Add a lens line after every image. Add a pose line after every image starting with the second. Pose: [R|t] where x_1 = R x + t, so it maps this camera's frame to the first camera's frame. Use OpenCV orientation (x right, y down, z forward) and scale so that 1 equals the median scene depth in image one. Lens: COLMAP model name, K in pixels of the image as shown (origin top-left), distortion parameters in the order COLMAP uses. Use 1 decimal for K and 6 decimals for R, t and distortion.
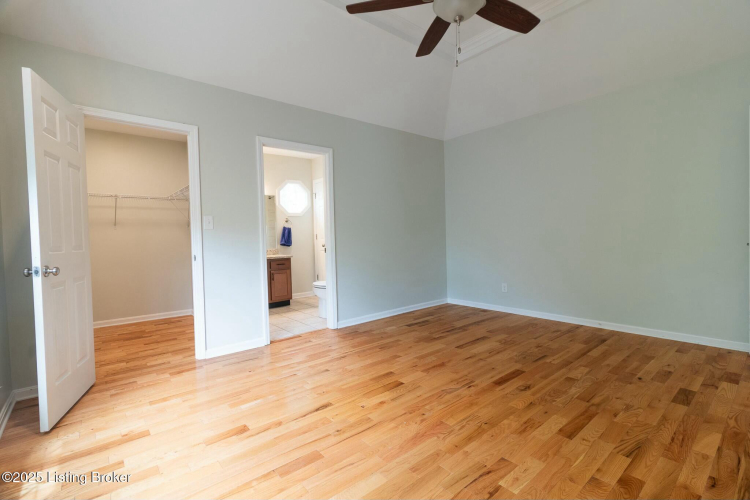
lens RADIAL K [[344.8, 0, 377.3], [0, 344.8, 247.7], [0, 0, 1]] dist [0.003407, 0.000070]
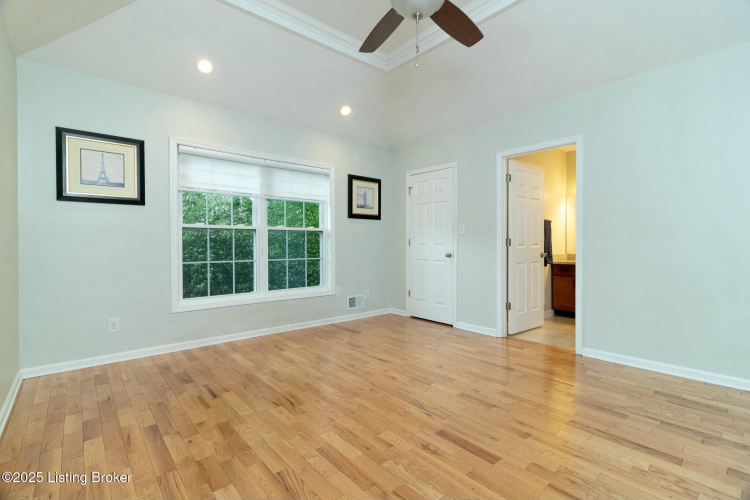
lens RADIAL K [[344.8, 0, 377.3], [0, 344.8, 247.7], [0, 0, 1]] dist [0.003407, 0.000070]
pose [[0.018359, 0.035921, -0.999186, 6.380674], [-0.032057, 0.998862, 0.035320, -0.298100], [0.999317, 0.031382, 0.019490, 4.701816]]
